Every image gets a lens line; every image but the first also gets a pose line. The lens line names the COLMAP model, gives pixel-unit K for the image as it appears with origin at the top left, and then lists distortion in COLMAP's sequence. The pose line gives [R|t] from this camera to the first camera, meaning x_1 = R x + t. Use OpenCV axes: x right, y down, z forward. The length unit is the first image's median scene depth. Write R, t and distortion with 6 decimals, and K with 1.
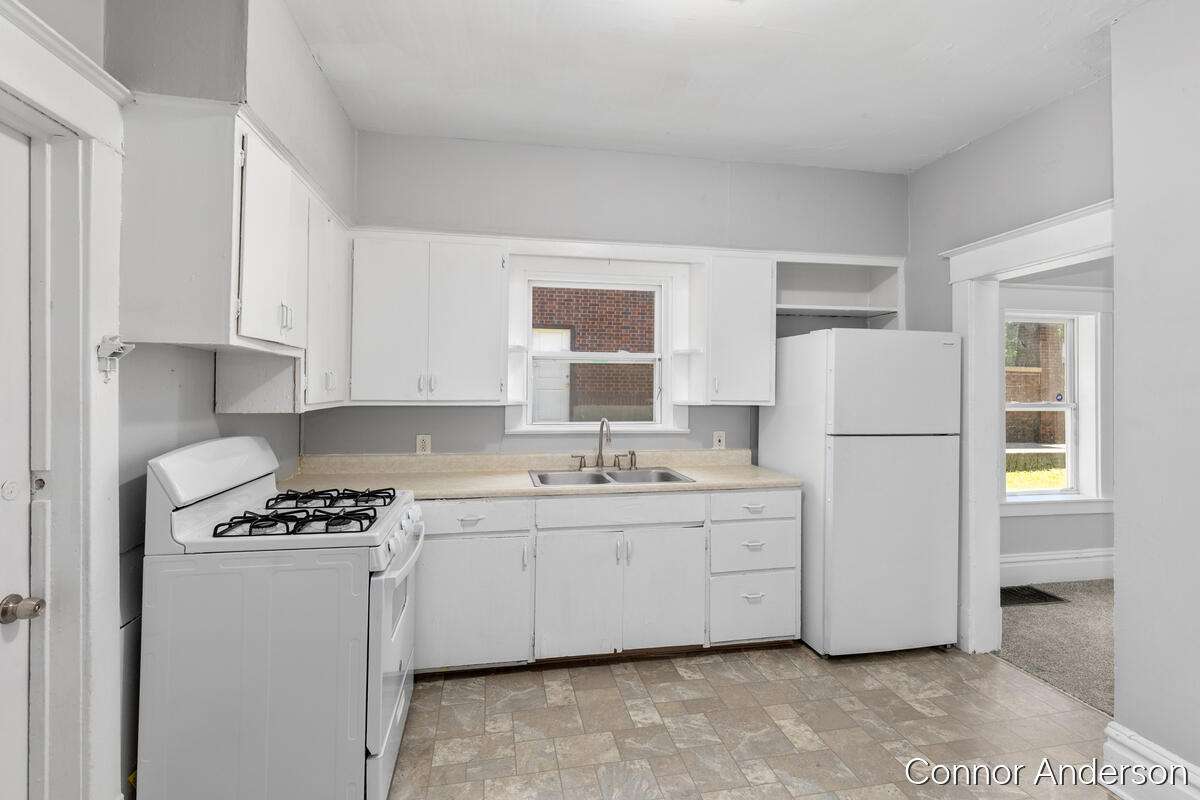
lens RADIAL K [[543.2, 0, 599.8], [0, 543.2, 388.0], [0, 0, 1]] dist [-0.002754, 0.000722]
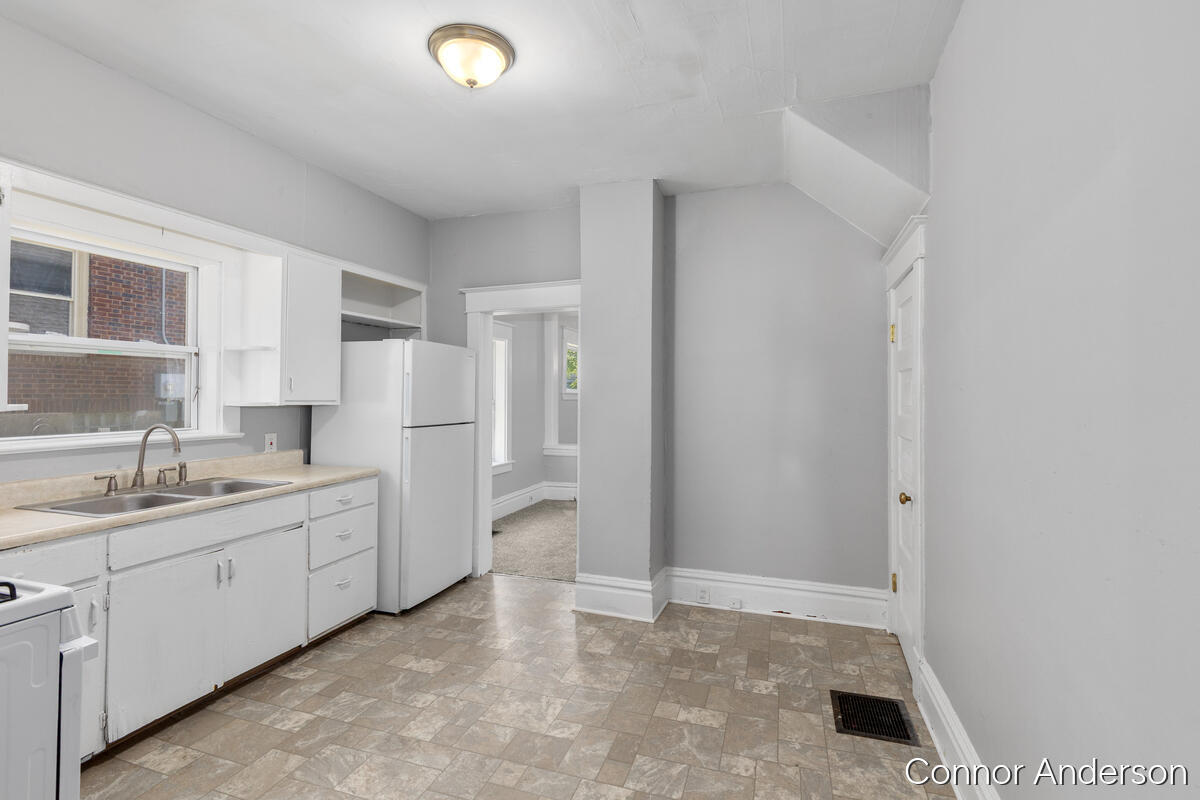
lens RADIAL K [[543.2, 0, 602.4], [0, 543.2, 397.0], [0, 0, 1]] dist [-0.002754, 0.000722]
pose [[0.493725, -0.008475, 0.869577, -0.389818], [-0.003427, 0.999926, 0.011691, 0.002948], [-0.869611, -0.008752, 0.493659, 0.026461]]
